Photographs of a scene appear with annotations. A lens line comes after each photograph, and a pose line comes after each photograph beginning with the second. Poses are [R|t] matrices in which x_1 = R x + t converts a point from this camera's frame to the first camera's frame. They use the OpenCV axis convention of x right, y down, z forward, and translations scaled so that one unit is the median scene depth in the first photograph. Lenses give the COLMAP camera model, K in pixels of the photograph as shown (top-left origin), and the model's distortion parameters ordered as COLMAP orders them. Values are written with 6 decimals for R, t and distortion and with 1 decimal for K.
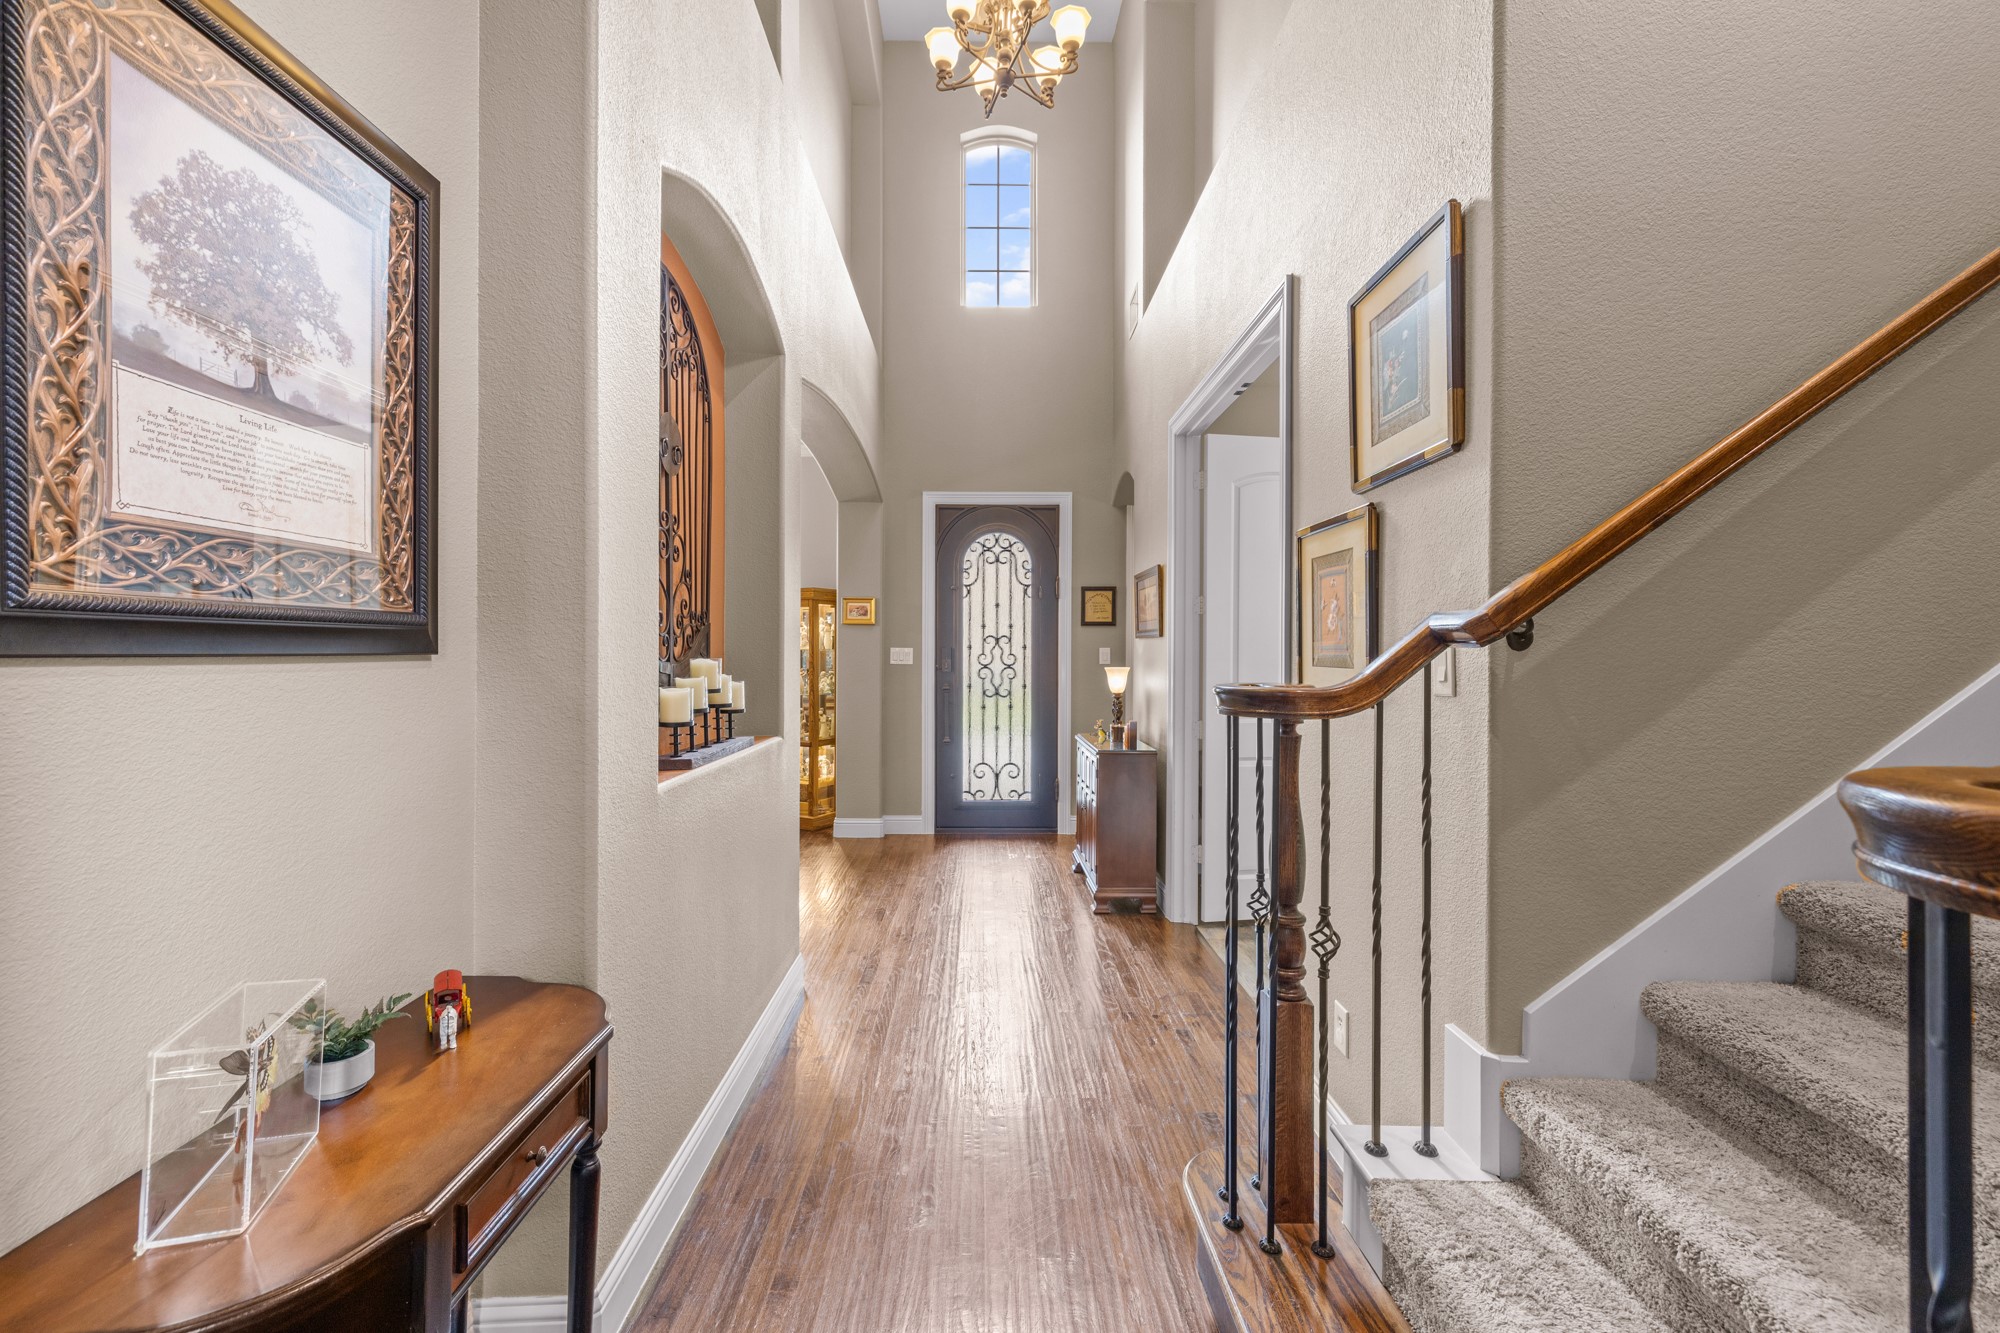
lens RADIAL K [[852.7, 0, 1002.2], [0, 852.7, 658.6], [0, 0, 1]] dist [0.007986, 0.000728]
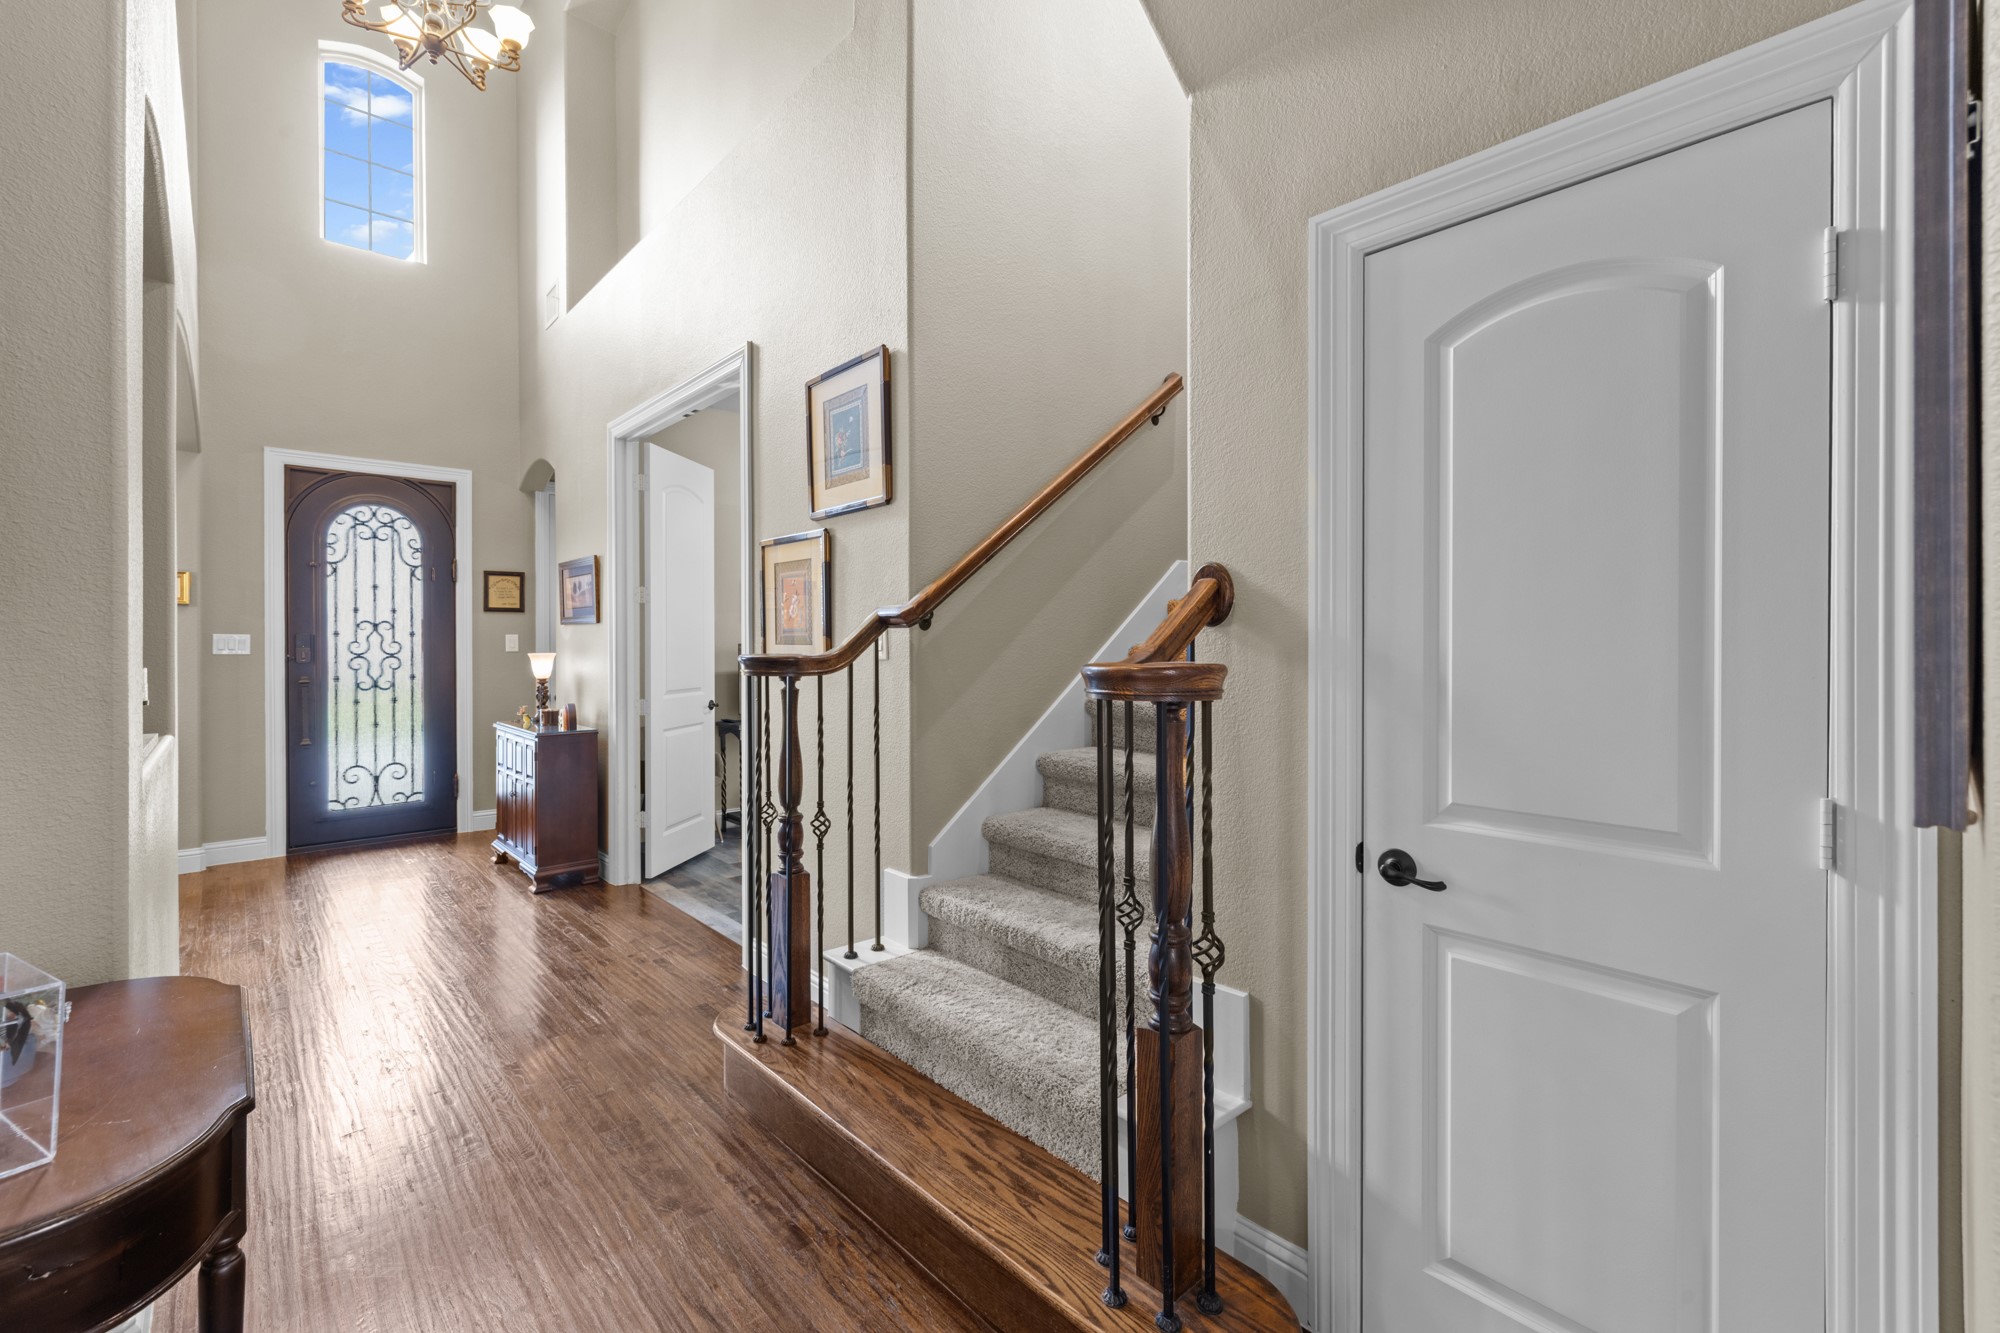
lens RADIAL K [[852.7, 0, 1000.2], [0, 852.7, 653.3], [0, 0, 1]] dist [0.007986, 0.000728]
pose [[0.741551, -0.013665, 0.670757, -0.304725], [0.011500, 0.999905, 0.007656, 0.018323], [-0.670798, 0.002037, 0.741638, -0.249247]]
